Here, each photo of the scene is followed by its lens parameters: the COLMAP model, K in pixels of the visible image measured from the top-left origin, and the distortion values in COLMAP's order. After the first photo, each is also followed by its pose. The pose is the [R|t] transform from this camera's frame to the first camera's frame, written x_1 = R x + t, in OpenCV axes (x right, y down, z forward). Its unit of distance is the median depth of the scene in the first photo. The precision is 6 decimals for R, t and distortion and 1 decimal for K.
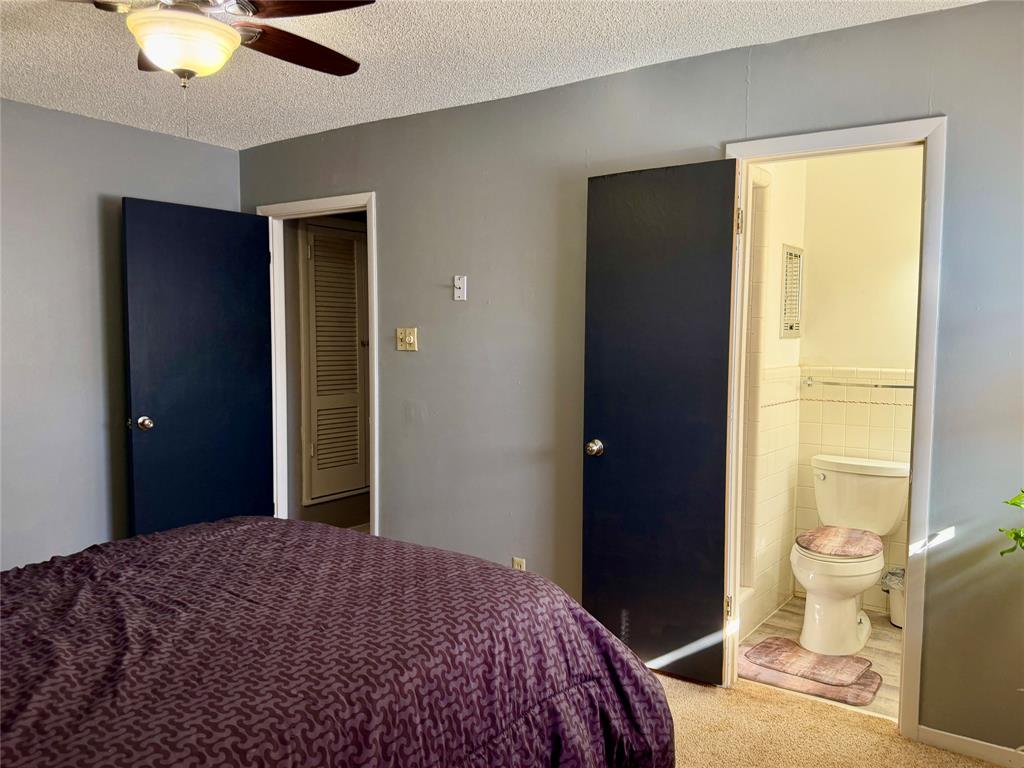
lens RADIAL K [[756.2, 0, 511.4], [0, 756.2, 391.5], [0, 0, 1]] dist [0.058689, -0.067675]
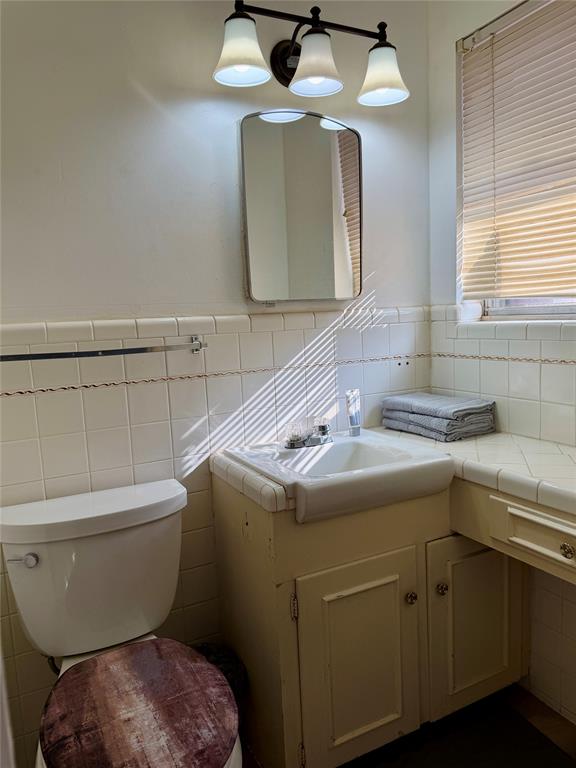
lens RADIAL K [[567.1, 0, 288.0], [0, 567.1, 384.0], [0, 0, 1]] dist [0.058689, -0.067675]
pose [[0.441868, -0.137483, 0.886482, 0.196530], [0.110719, 0.988989, 0.098192, -0.010917], [-0.890221, 0.054763, 0.452225, 0.748125]]
